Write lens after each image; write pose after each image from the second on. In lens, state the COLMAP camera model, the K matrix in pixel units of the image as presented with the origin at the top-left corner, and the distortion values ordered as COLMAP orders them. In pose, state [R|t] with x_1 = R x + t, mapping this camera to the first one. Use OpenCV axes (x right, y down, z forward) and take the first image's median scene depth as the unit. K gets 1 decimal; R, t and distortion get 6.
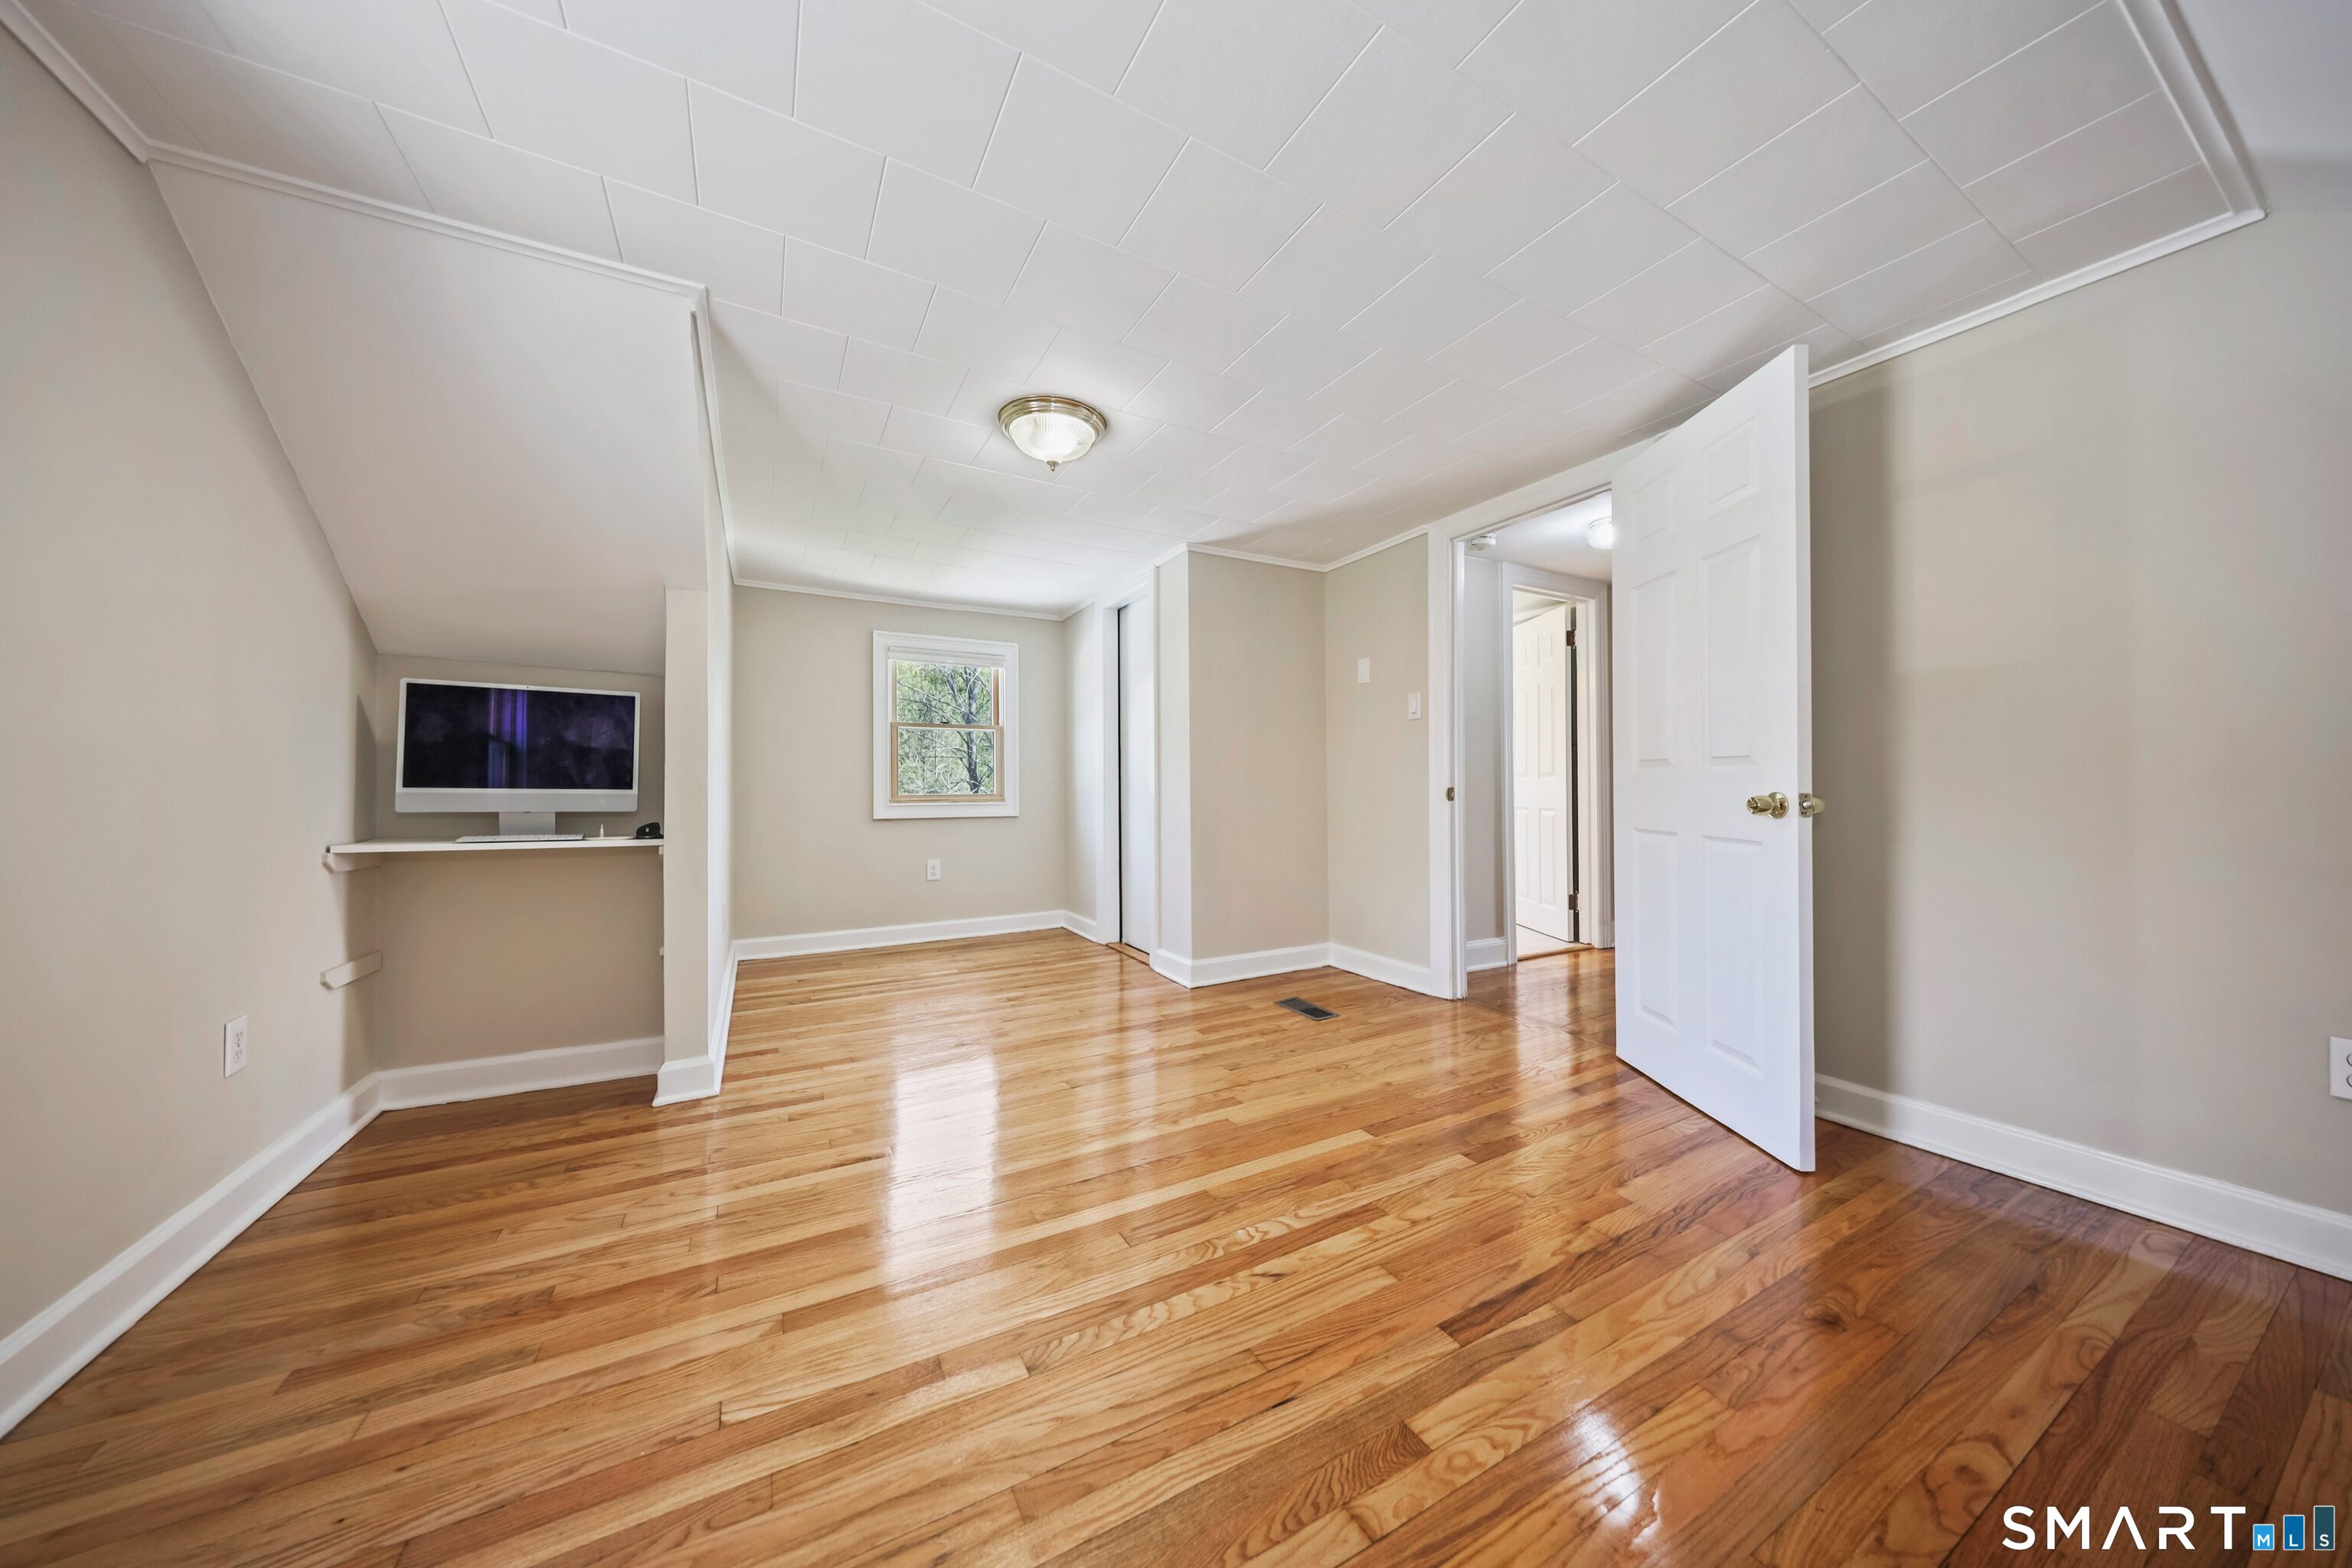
lens RADIAL K [[756.4, 0, 1164.0], [0, 756.4, 780.3], [0, 0, 1]] dist [0.001086, 0.000042]
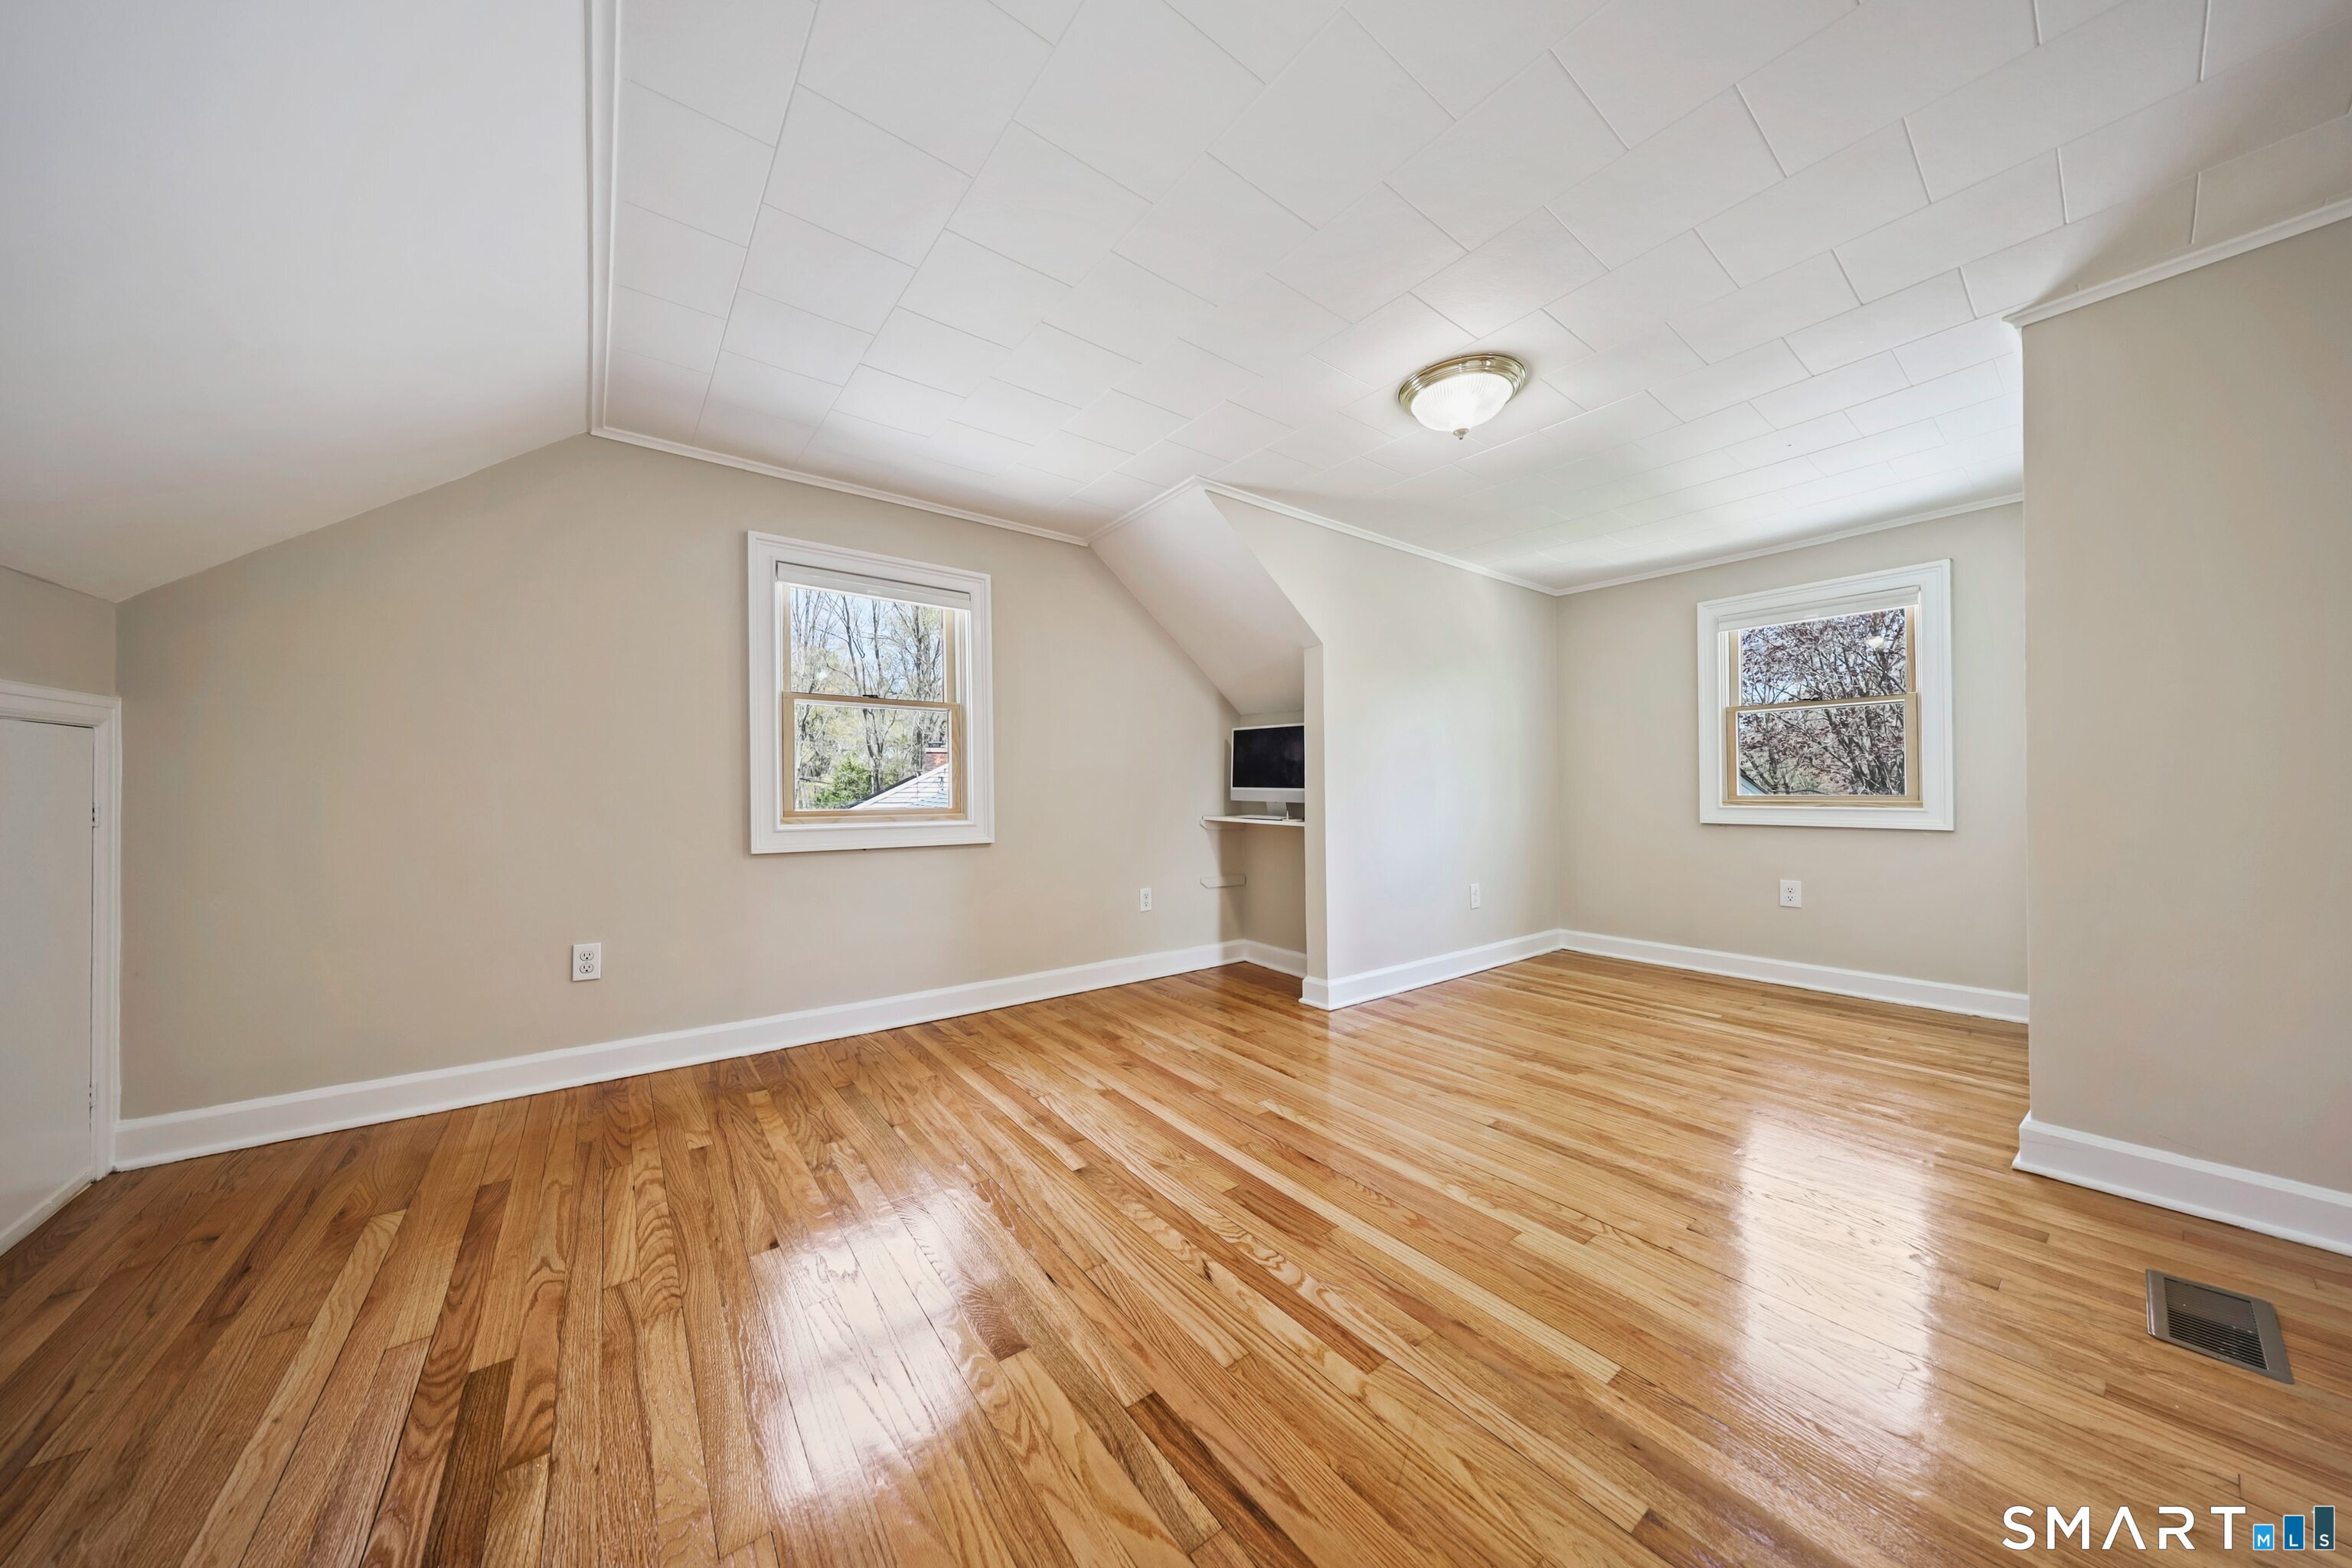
lens RADIAL K [[743.9, 0, 1156.7], [0, 743.9, 783.9], [0, 0, 1]] dist [0.001382, 0.000047]
pose [[0.136244, -0.003233, -0.990670, 0.892472], [0.010851, 0.999940, -0.001771, 0.003499], [0.990616, -0.010509, 0.136271, 0.643679]]
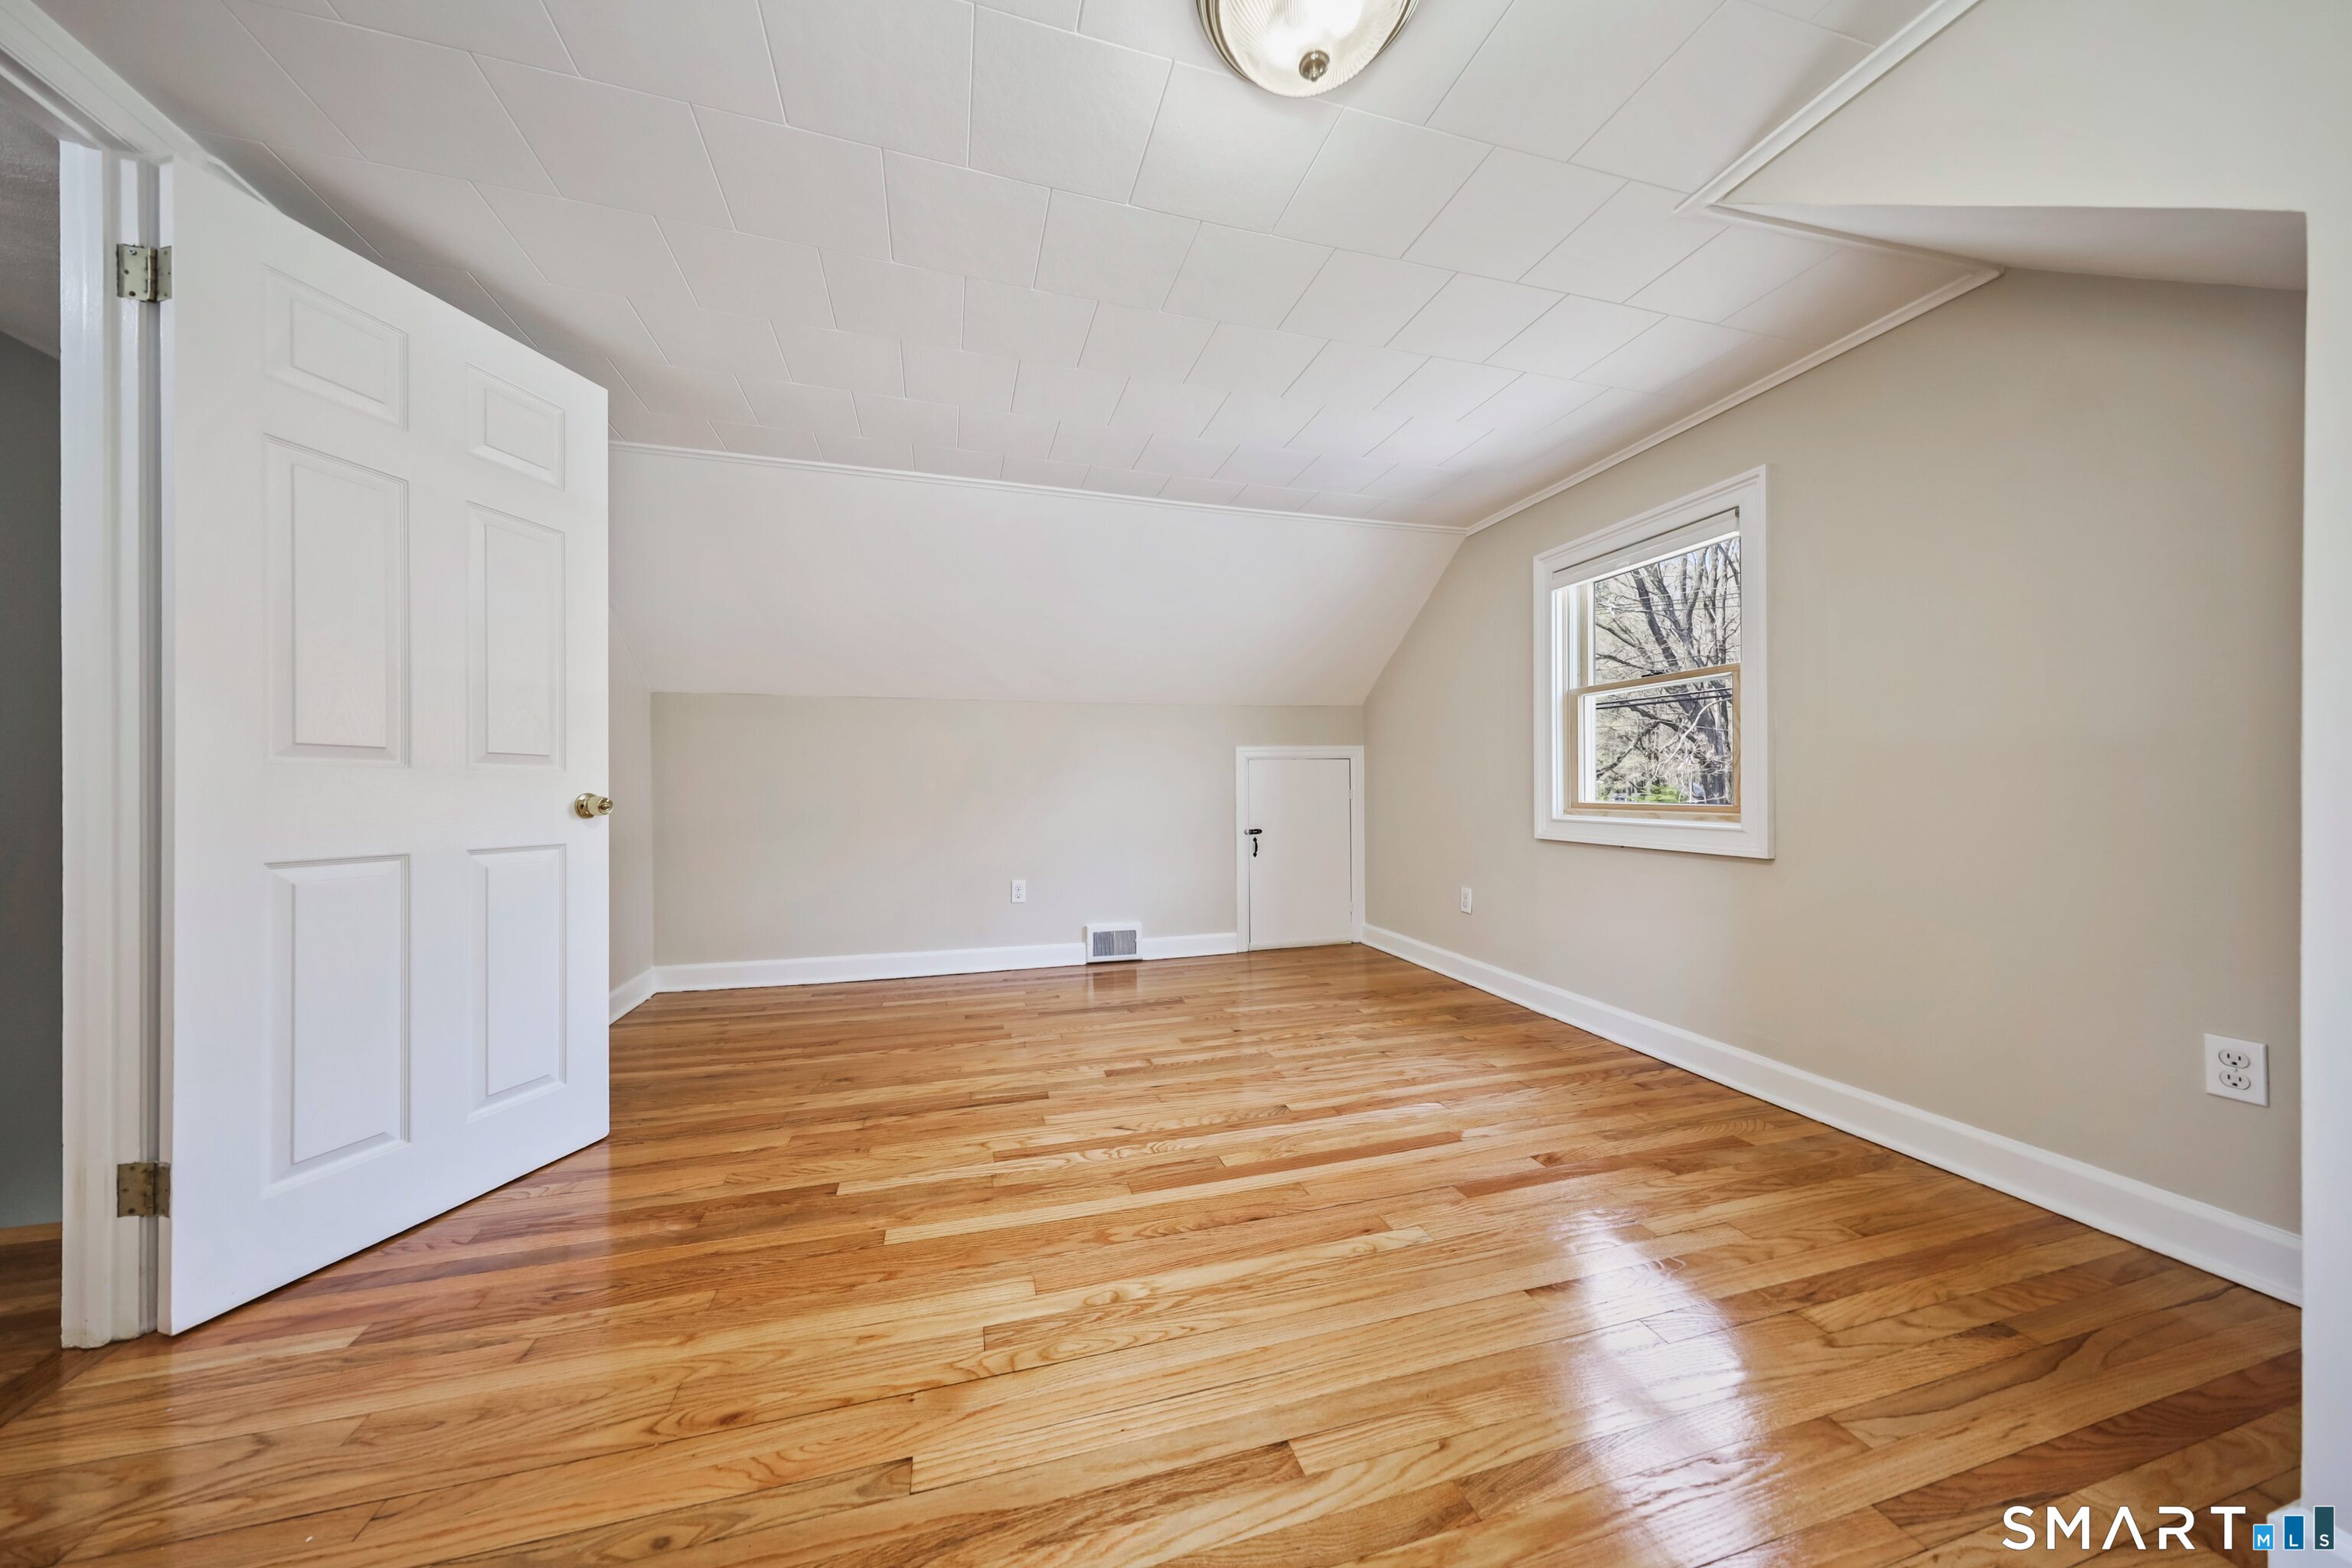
lens RADIAL K [[743.9, 0, 1156.7], [0, 743.9, 783.9], [0, 0, 1]] dist [0.001382, 0.000047]
pose [[-0.973224, 0.009944, 0.229642, -0.196981], [0.007311, 0.999897, -0.012312, 0.020591], [-0.229741, -0.010303, -0.973197, 1.877840]]
